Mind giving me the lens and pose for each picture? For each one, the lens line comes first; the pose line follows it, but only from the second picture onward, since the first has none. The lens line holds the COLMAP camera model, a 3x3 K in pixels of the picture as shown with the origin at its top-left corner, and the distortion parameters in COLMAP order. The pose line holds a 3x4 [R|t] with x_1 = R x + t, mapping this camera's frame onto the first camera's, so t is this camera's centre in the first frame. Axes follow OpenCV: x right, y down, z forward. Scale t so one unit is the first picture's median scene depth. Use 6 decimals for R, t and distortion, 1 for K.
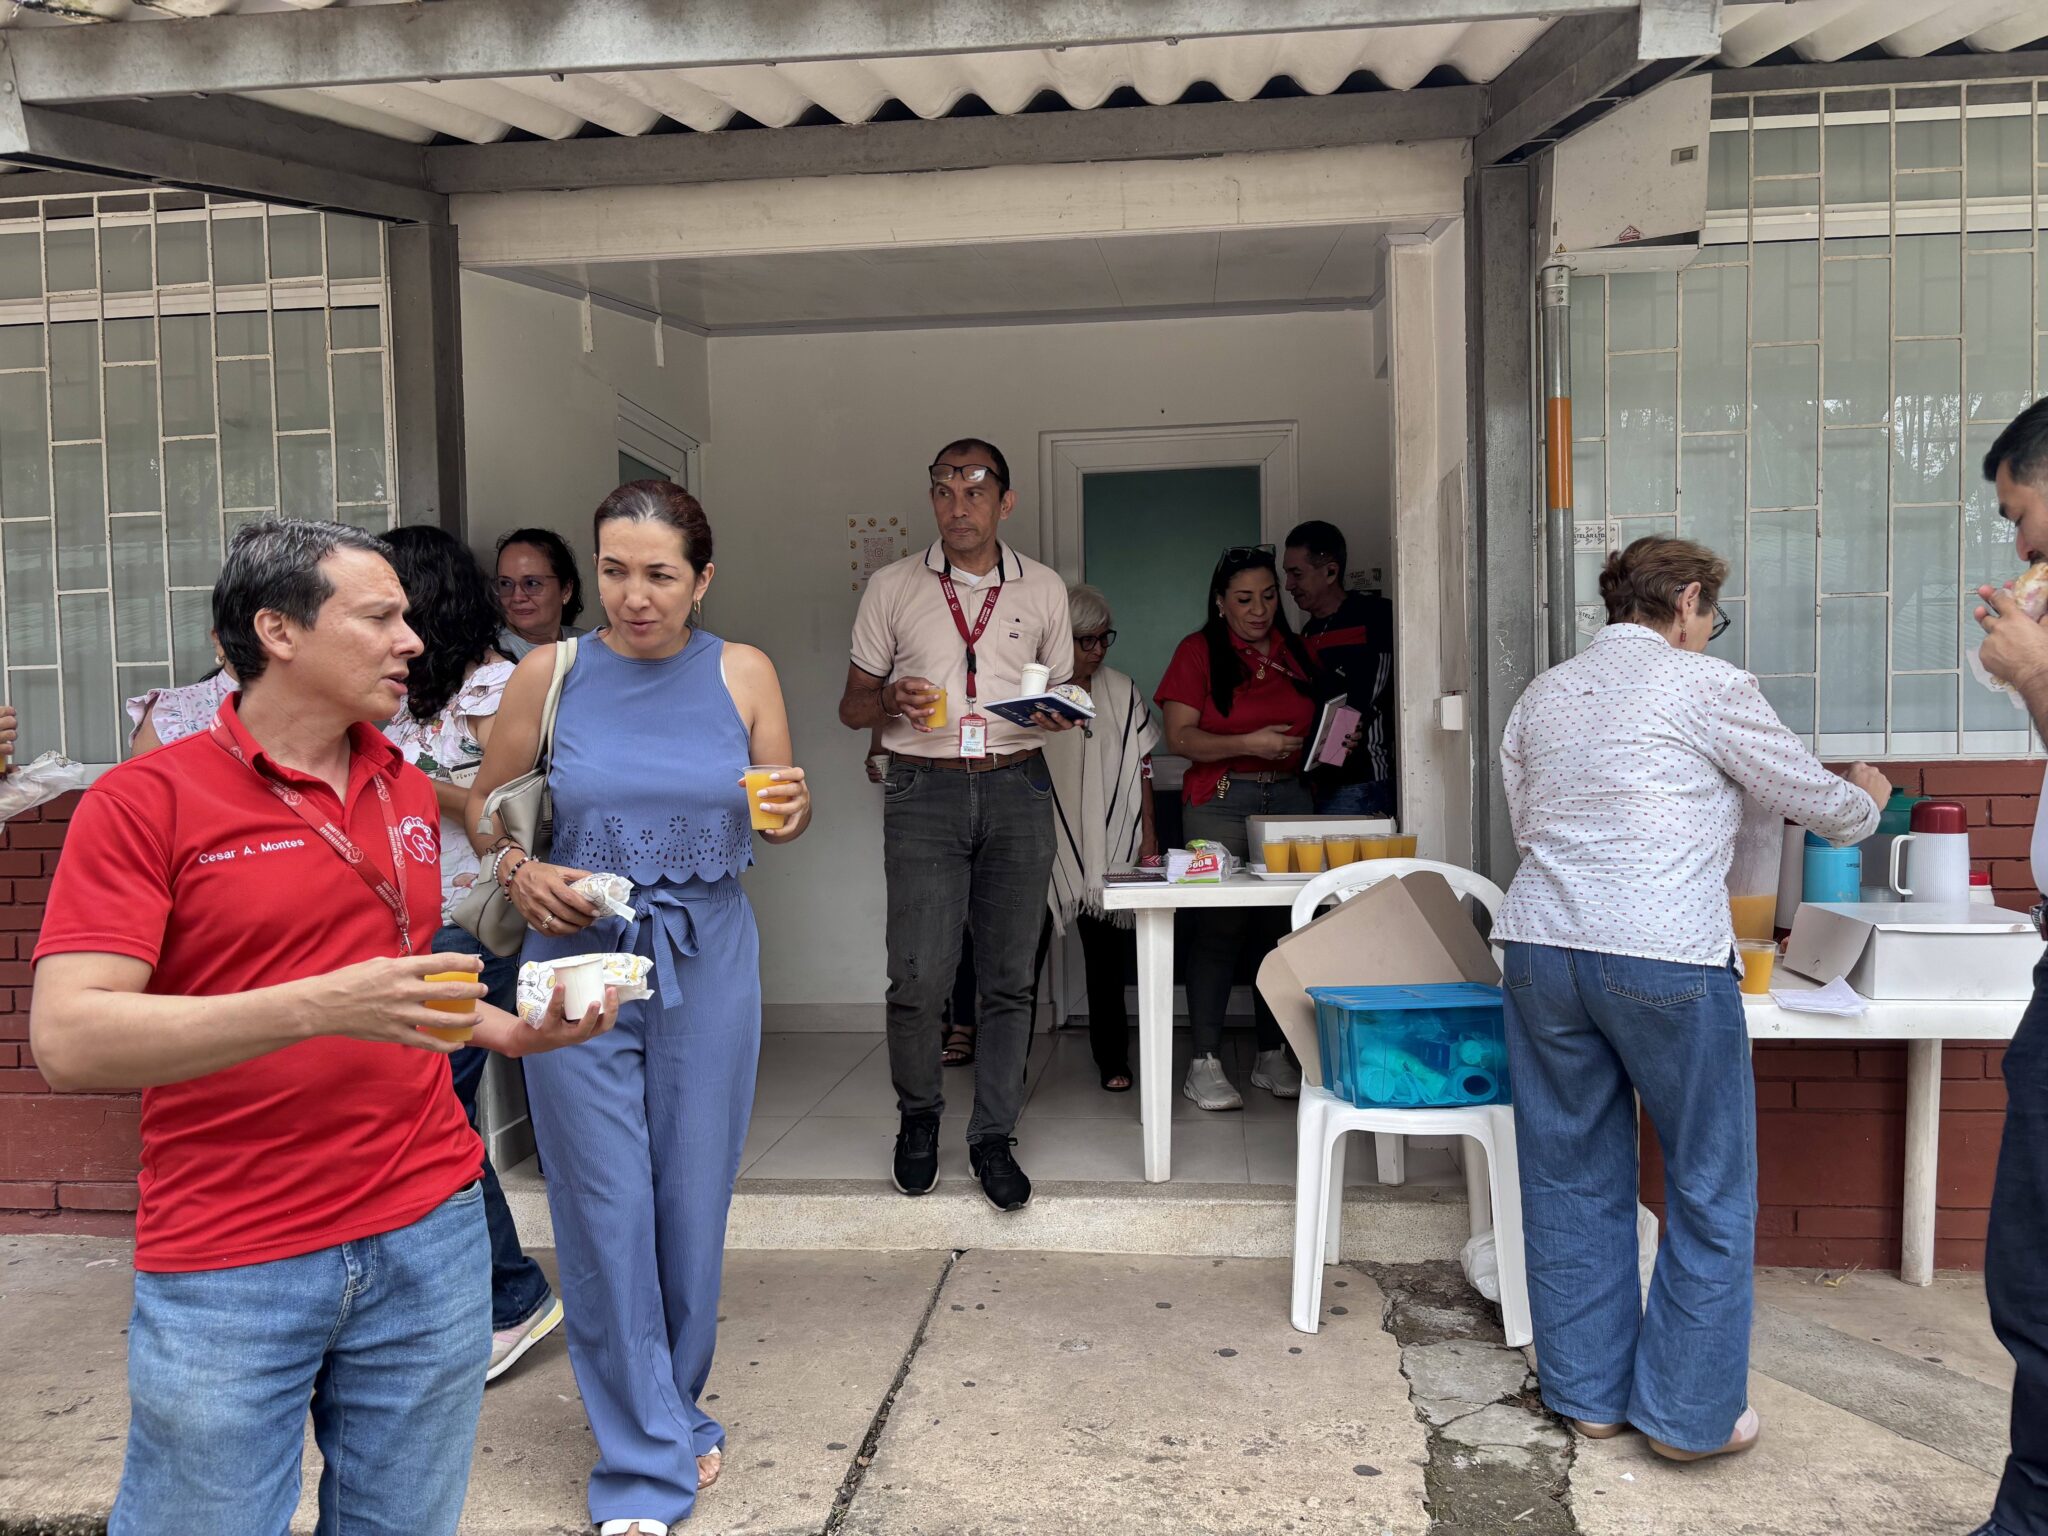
lens RADIAL K [[1570.5, 0, 1016.8], [0, 1570.5, 787.4], [0, 0, 1]] dist [0.051386, -0.046209]
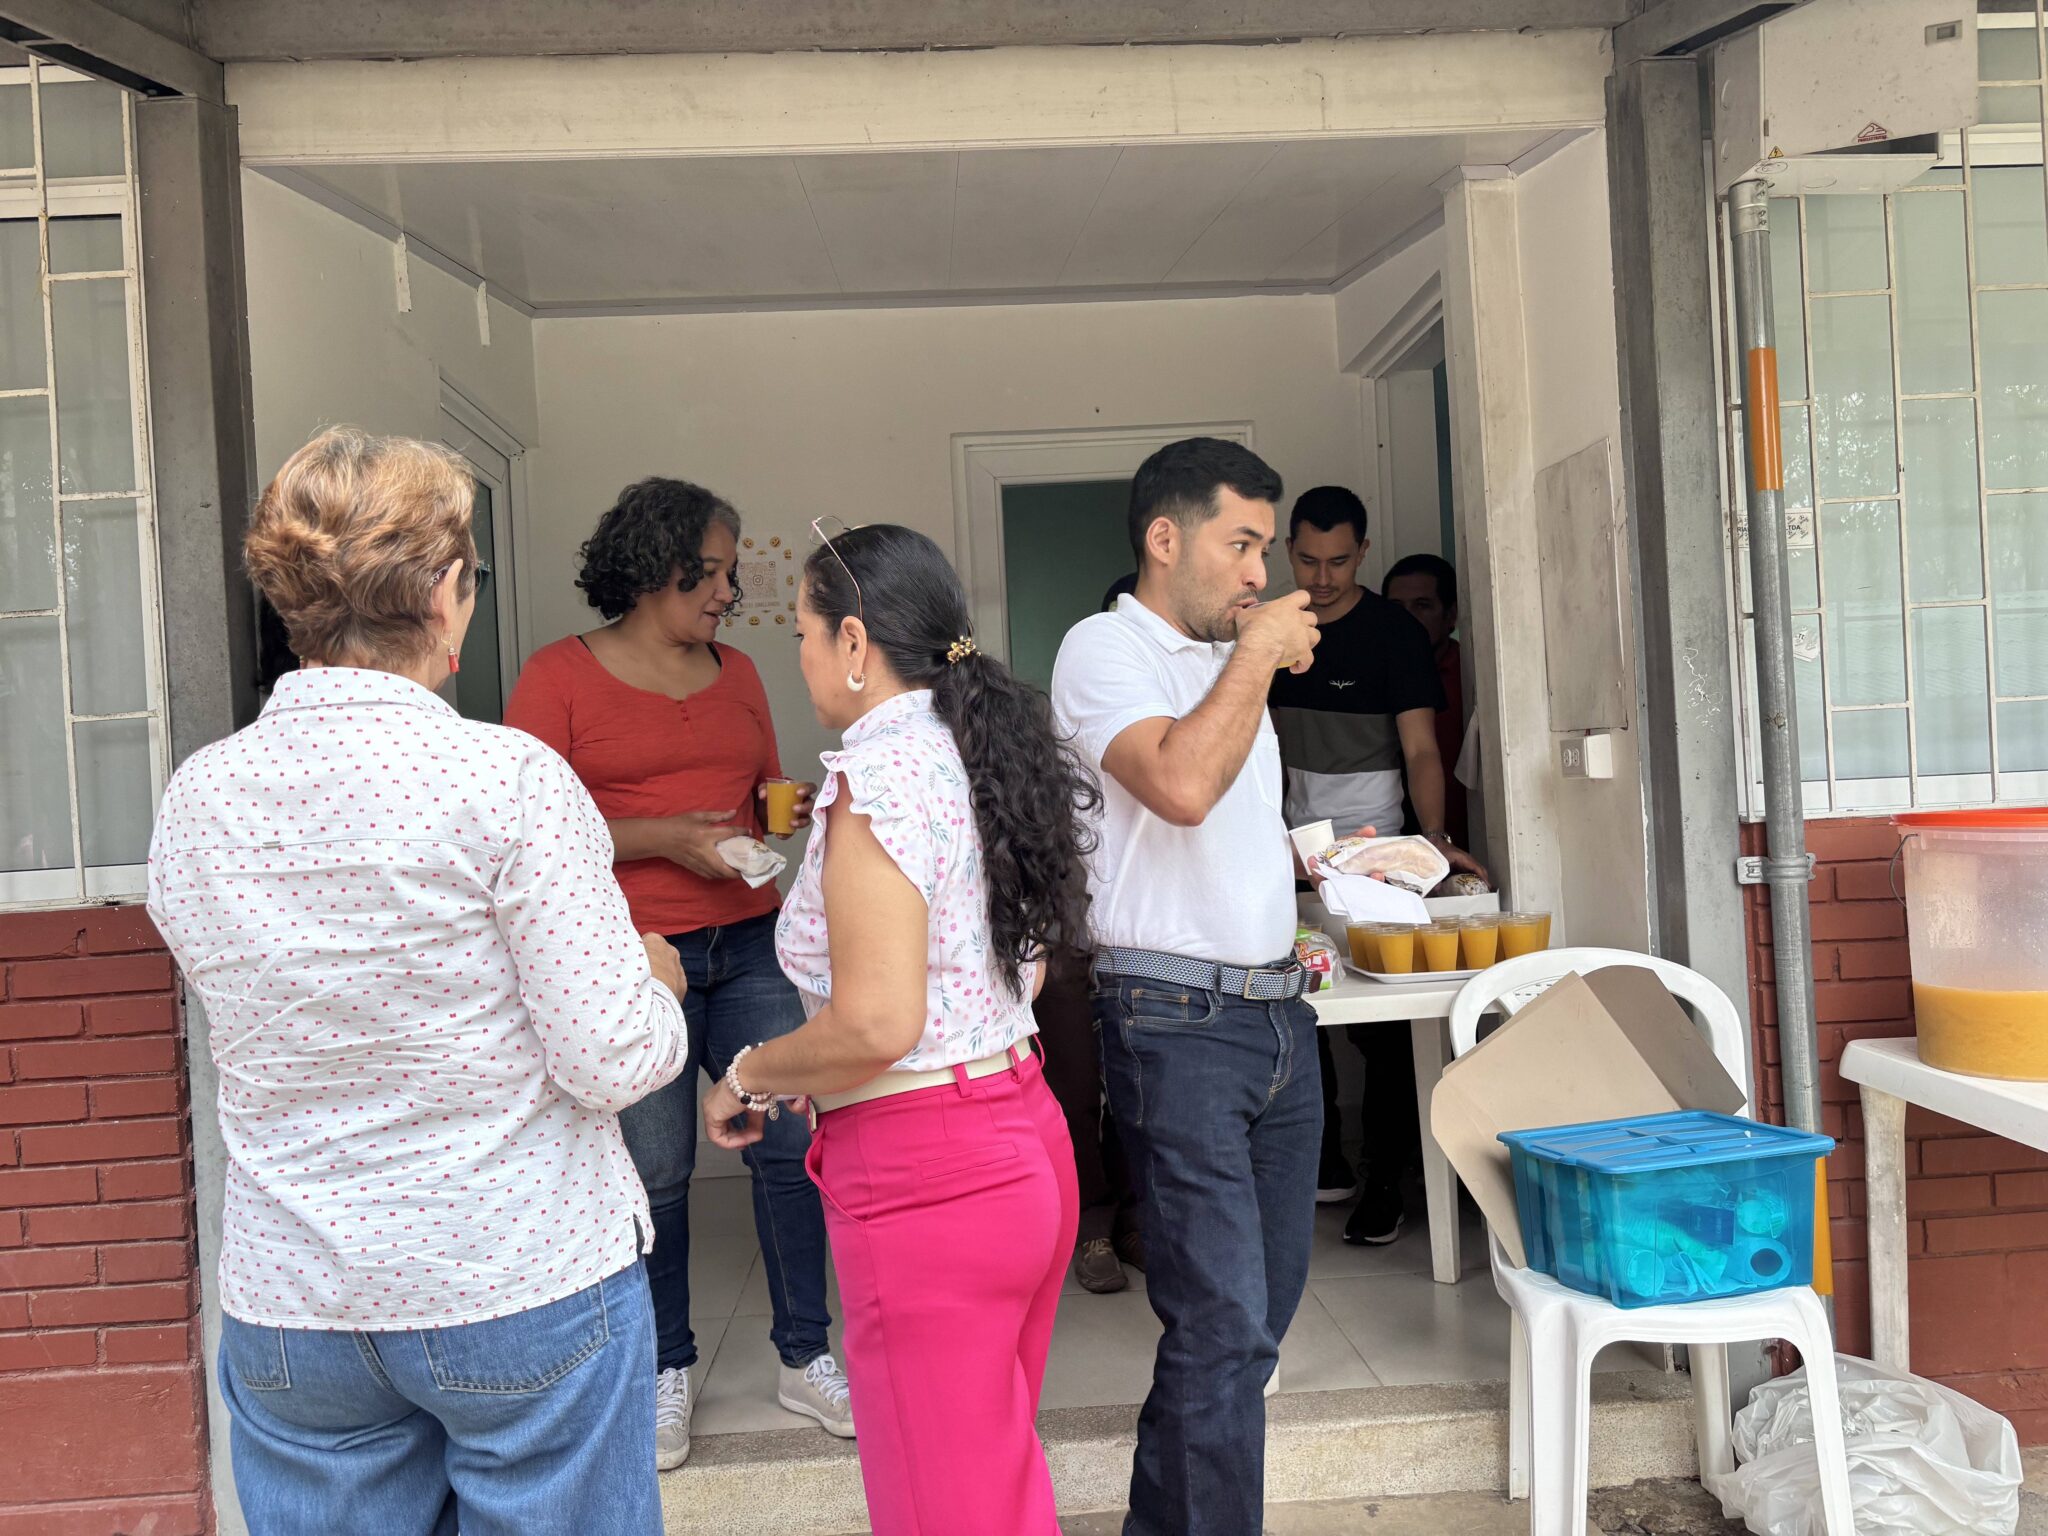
lens RADIAL K [[1587.9, 0, 1032.0], [0, 1587.9, 781.3], [0, 0, 1]] dist [0.091601, -0.113917]
pose [[0.987082, -0.030881, 0.157209, -0.132533], [0.036595, 0.998766, -0.033585, -0.018401], [-0.155978, 0.038904, 0.986994, 0.259195]]
